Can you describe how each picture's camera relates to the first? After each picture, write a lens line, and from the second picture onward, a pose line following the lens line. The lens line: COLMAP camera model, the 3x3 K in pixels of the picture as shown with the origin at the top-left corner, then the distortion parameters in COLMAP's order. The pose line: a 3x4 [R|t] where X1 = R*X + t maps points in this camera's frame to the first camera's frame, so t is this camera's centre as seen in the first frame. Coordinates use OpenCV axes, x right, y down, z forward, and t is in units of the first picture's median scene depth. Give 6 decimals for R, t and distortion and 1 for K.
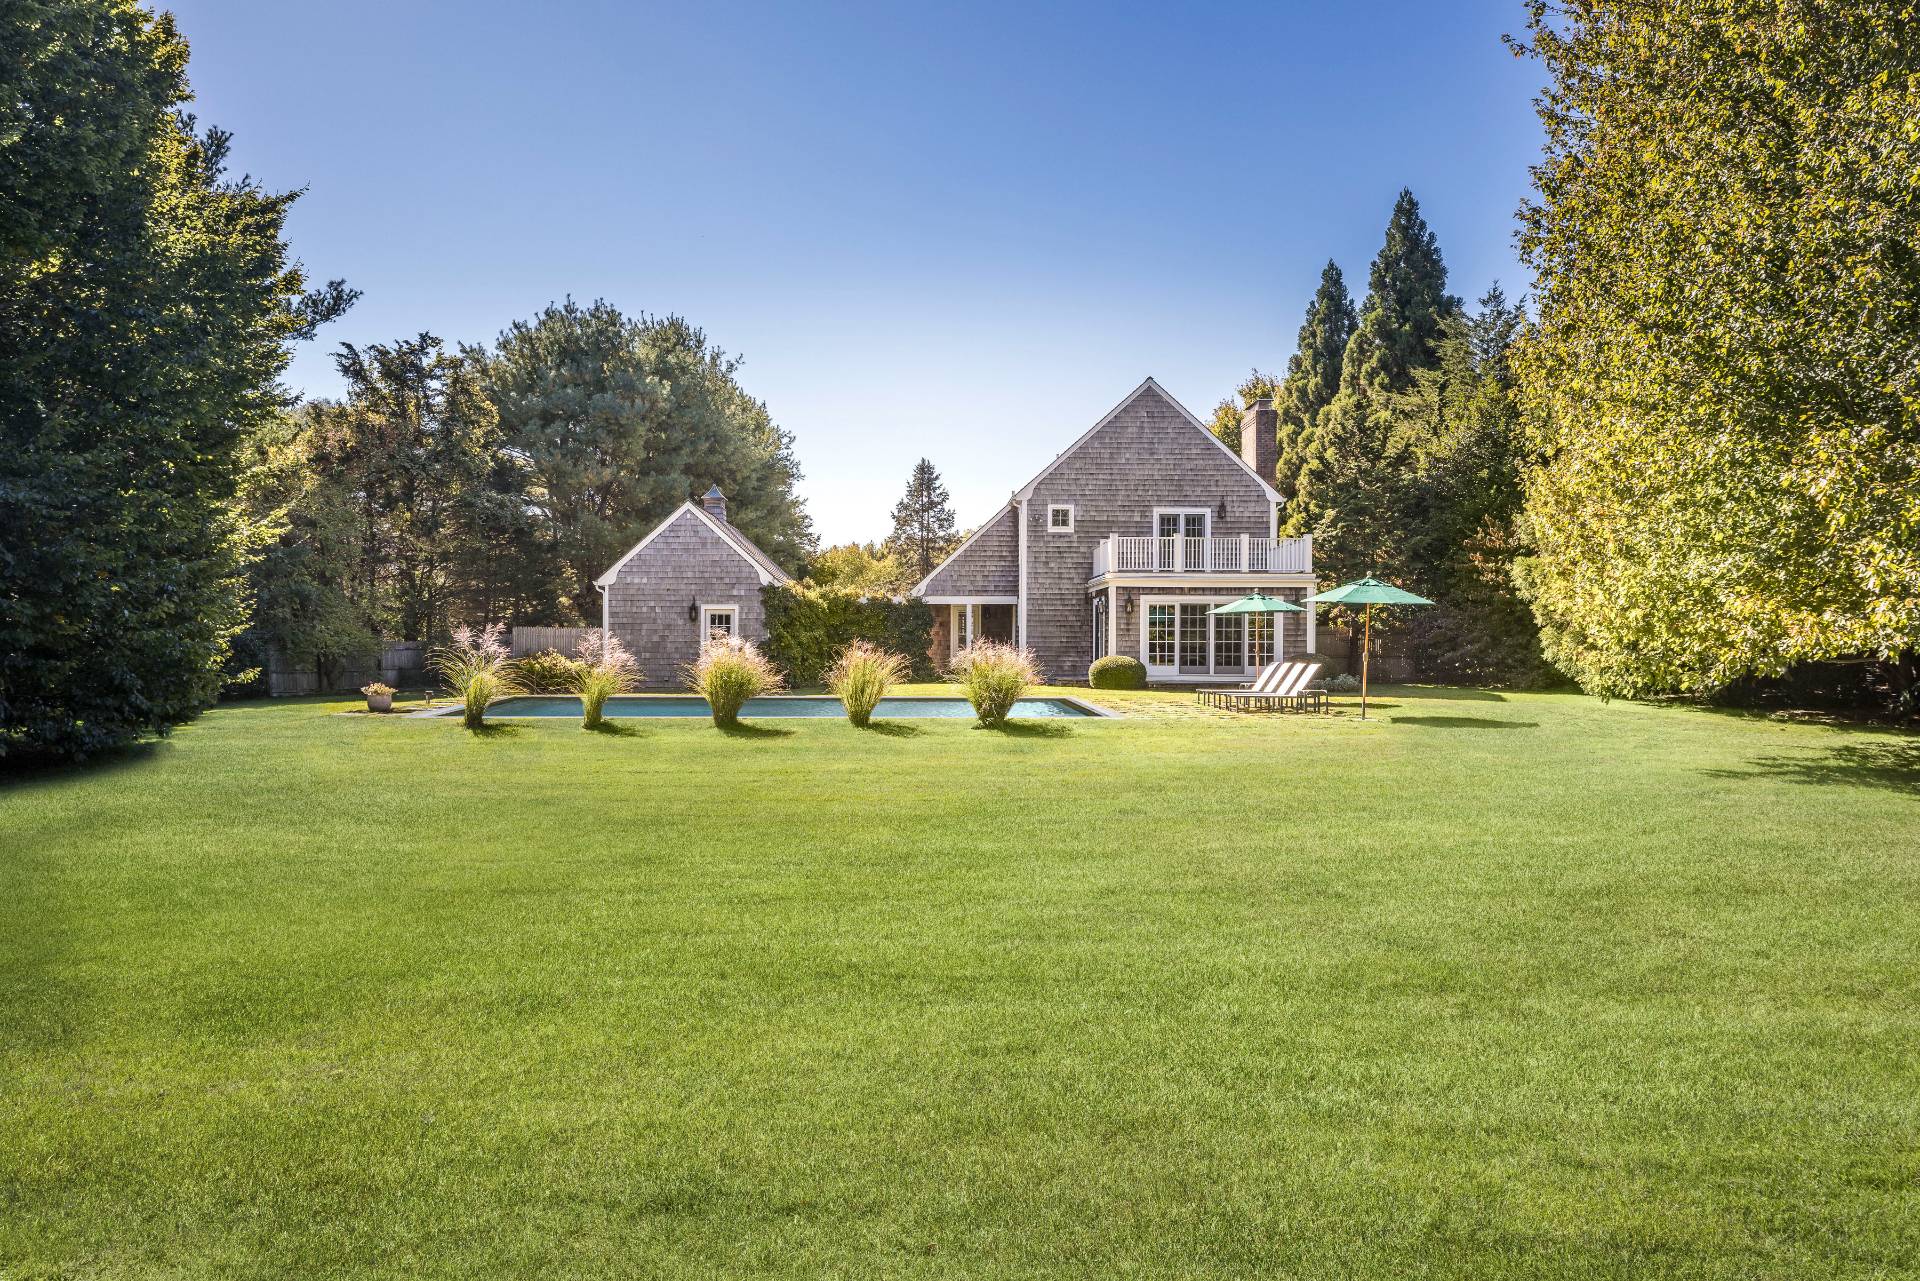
lens RADIAL K [[1185.0, 0, 960.0], [0, 1185.0, 640.5], [0, 0, 1]] dist [0.001349, 0.000189]
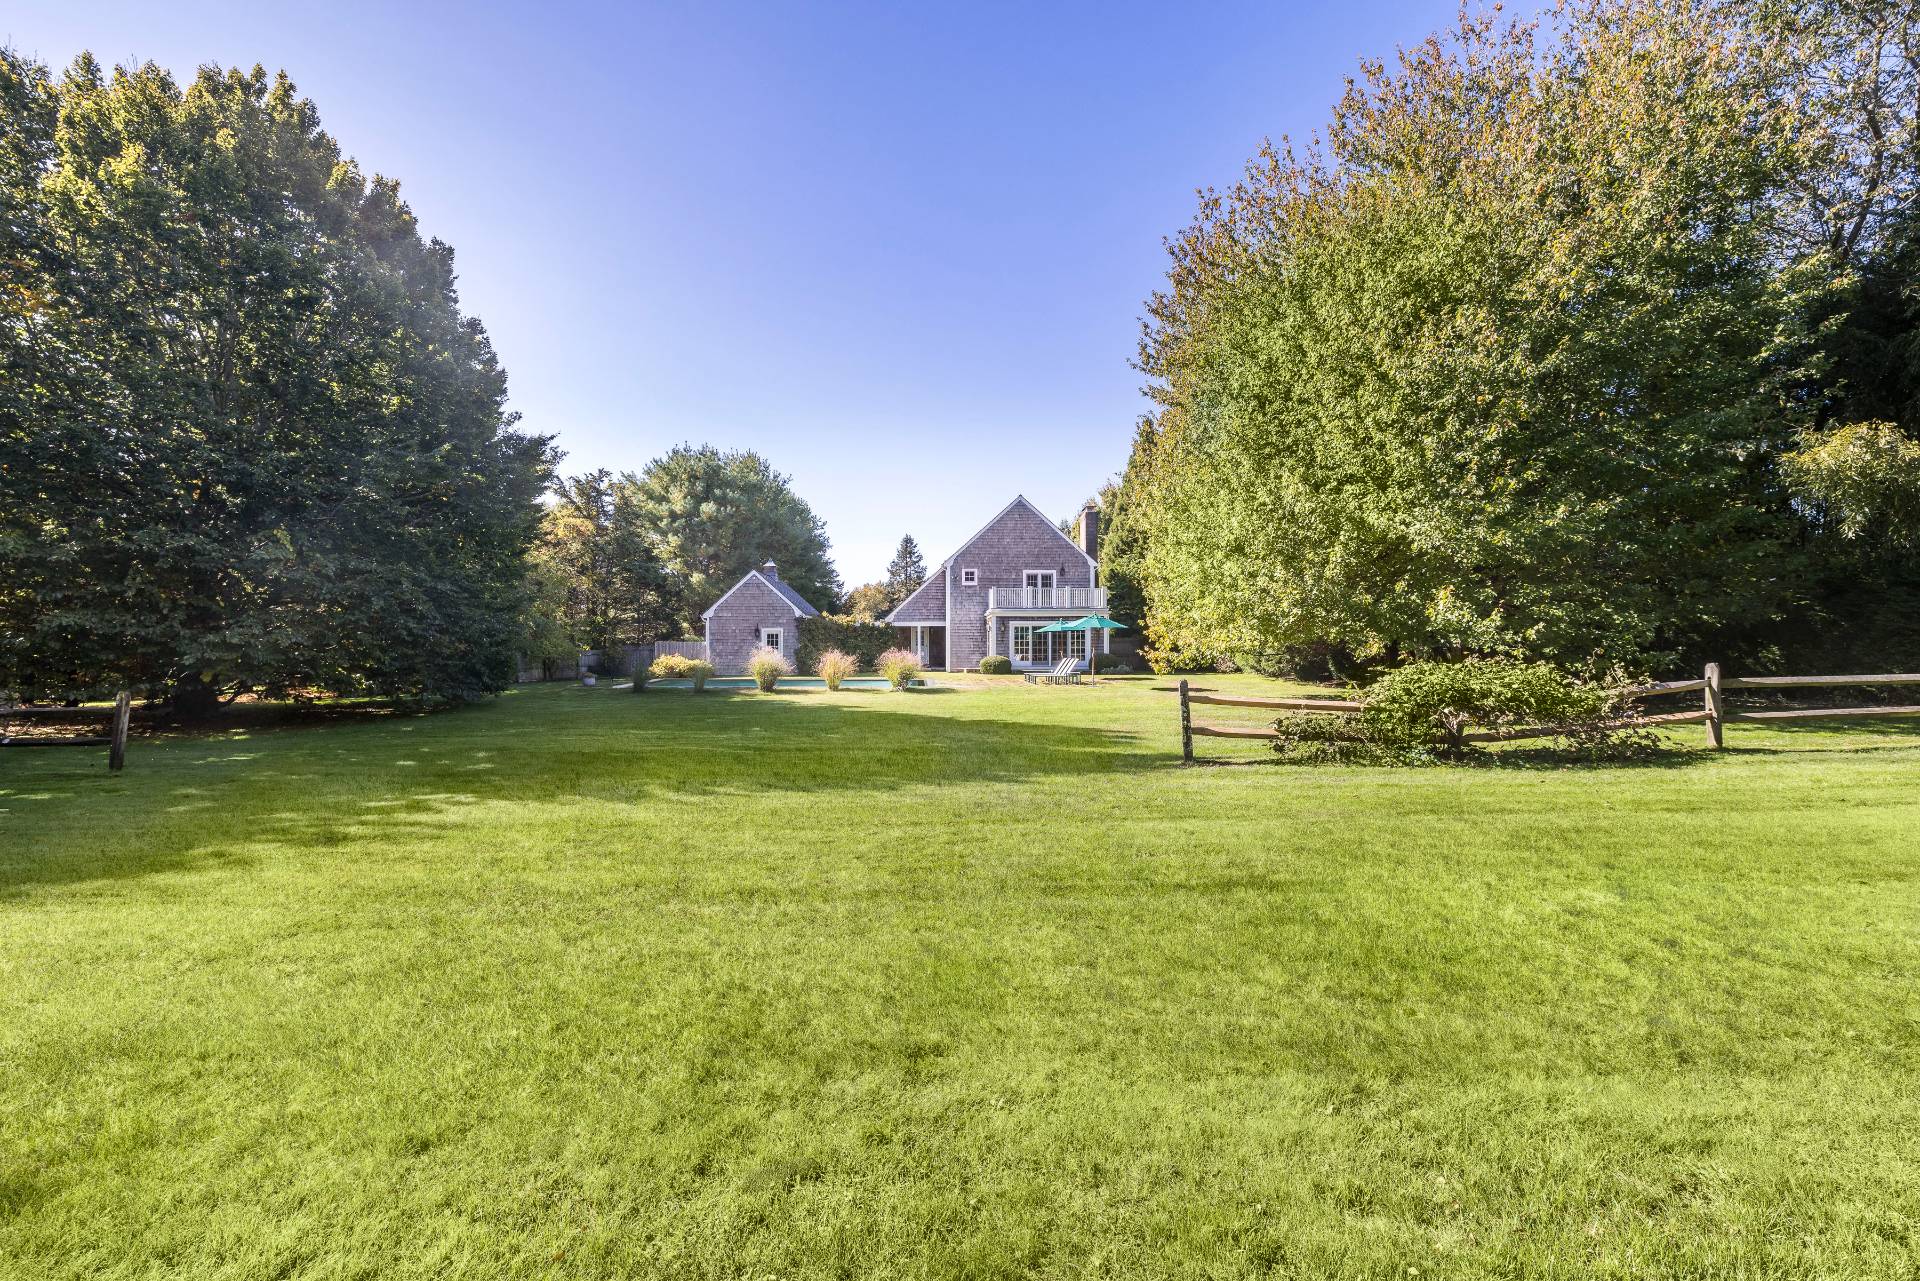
lens RADIAL K [[805.8, 0, 954.5], [0, 805.8, 648.4], [0, 0, 1]] dist [0.000700, 0.000157]
pose [[0.999976, -0.006815, -0.001016, 0.063084], [0.006818, 0.999972, 0.003095, -0.001781], [0.000995, -0.003102, 0.999995, -0.181965]]
